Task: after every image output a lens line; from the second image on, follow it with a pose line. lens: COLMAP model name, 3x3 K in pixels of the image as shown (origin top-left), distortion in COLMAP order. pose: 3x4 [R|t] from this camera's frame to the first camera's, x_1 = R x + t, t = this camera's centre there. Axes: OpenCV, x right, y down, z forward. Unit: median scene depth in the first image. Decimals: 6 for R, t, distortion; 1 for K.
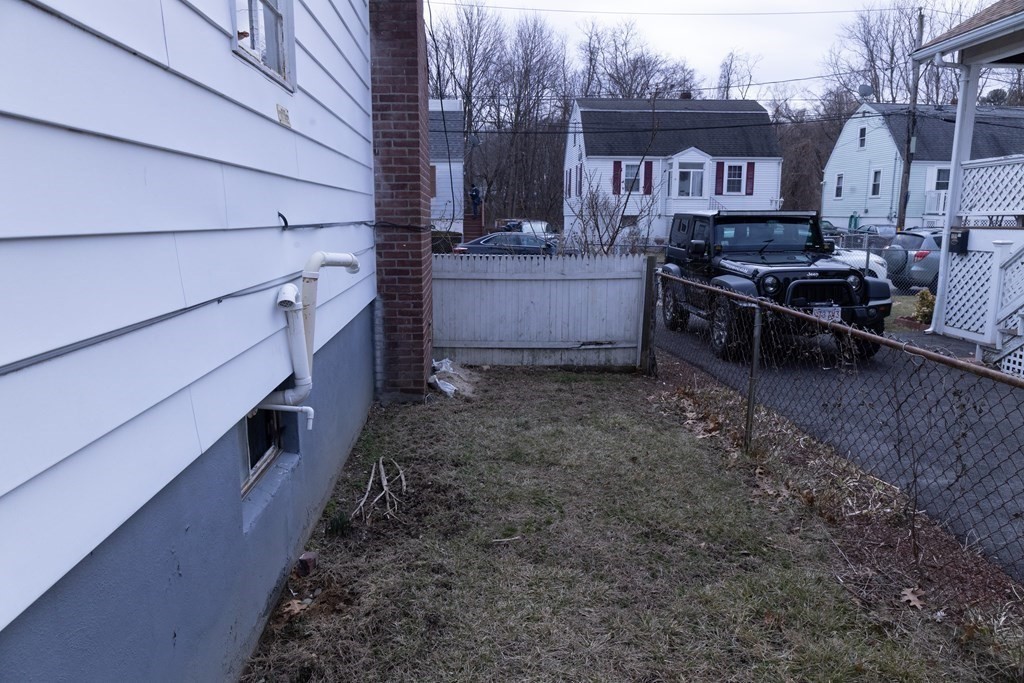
lens RADIAL K [[715.2, 0, 512.0], [0, 715.2, 341.5], [0, 0, 1]] dist [0.004257, -0.026595]
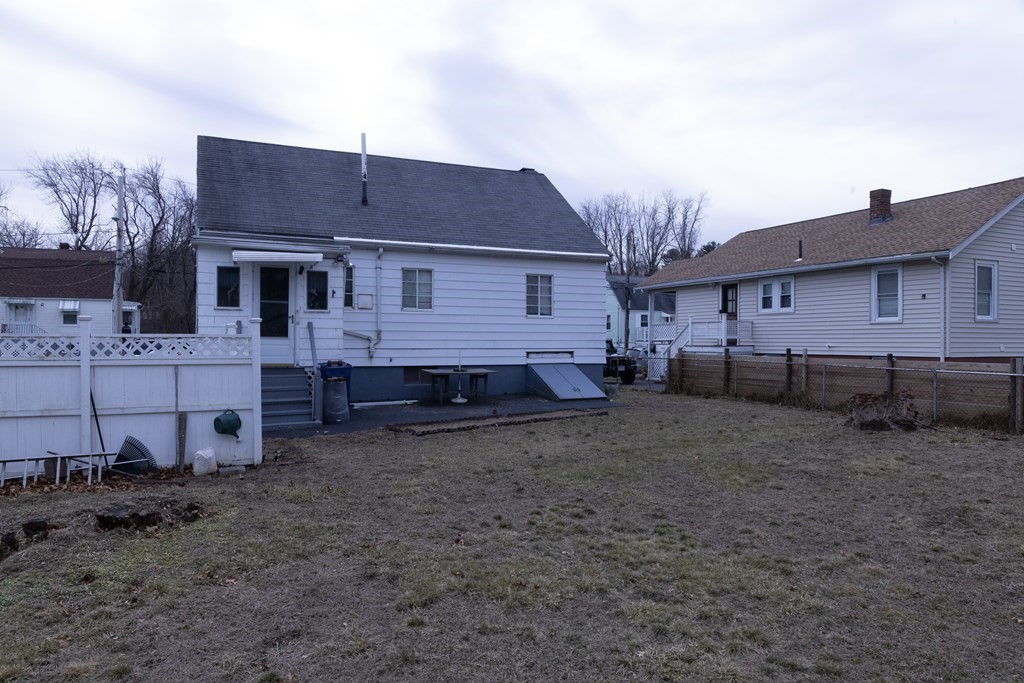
lens RADIAL K [[715.2, 0, 512.0], [0, 715.2, 341.5], [0, 0, 1]] dist [0.004257, -0.026595]
pose [[0.938511, -0.001911, 0.345243, -0.333304], [0.062887, 0.984202, -0.165504, 0.099767], [-0.339472, 0.177039, 0.923805, -0.545175]]
